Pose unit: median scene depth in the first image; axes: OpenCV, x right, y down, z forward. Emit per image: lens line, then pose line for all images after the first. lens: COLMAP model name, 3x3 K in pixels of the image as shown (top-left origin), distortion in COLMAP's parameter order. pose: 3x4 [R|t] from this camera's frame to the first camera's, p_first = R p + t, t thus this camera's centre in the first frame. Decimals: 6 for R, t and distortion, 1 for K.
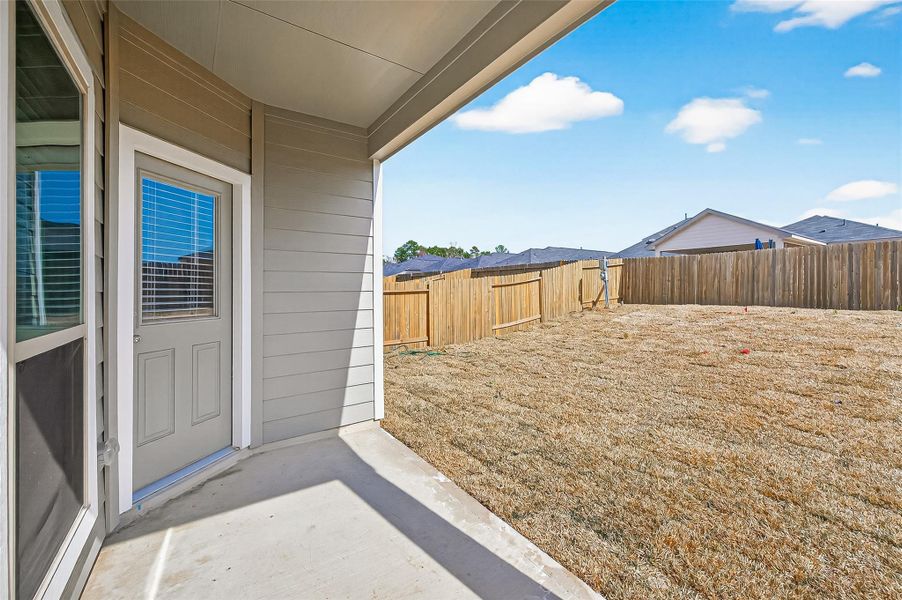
lens RADIAL K [[378.1, 0, 450.9], [0, 378.1, 290.2], [0, 0, 1]] dist [0.002788, 0.000519]
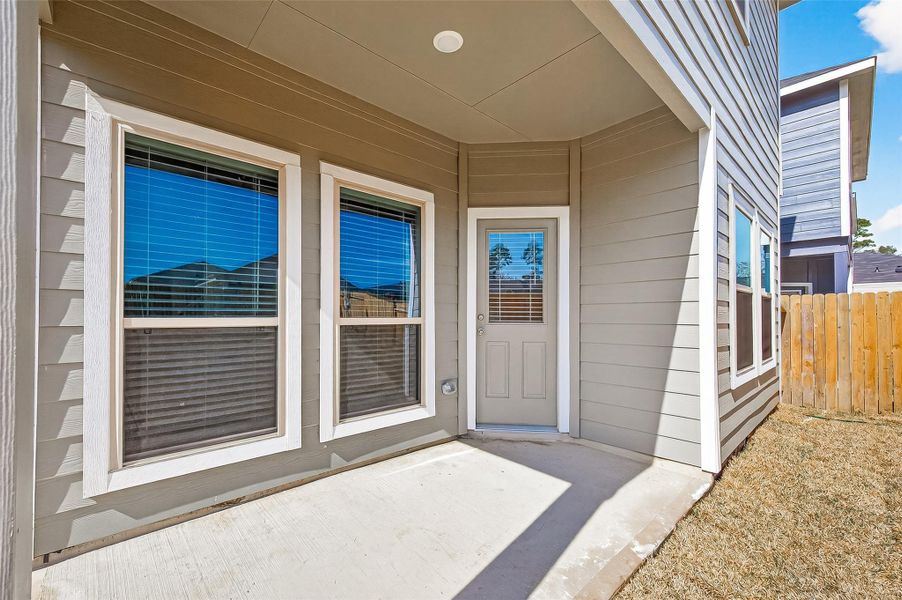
lens RADIAL K [[368.1, 0, 450.2], [0, 368.1, 317.1], [0, 0, 1]] dist [0.000816, 0.000094]
pose [[0.135166, 0.009260, -0.990780, 0.600240], [-0.003701, 0.999954, 0.008841, 0.038722], [0.990816, 0.002471, 0.135194, 0.505638]]
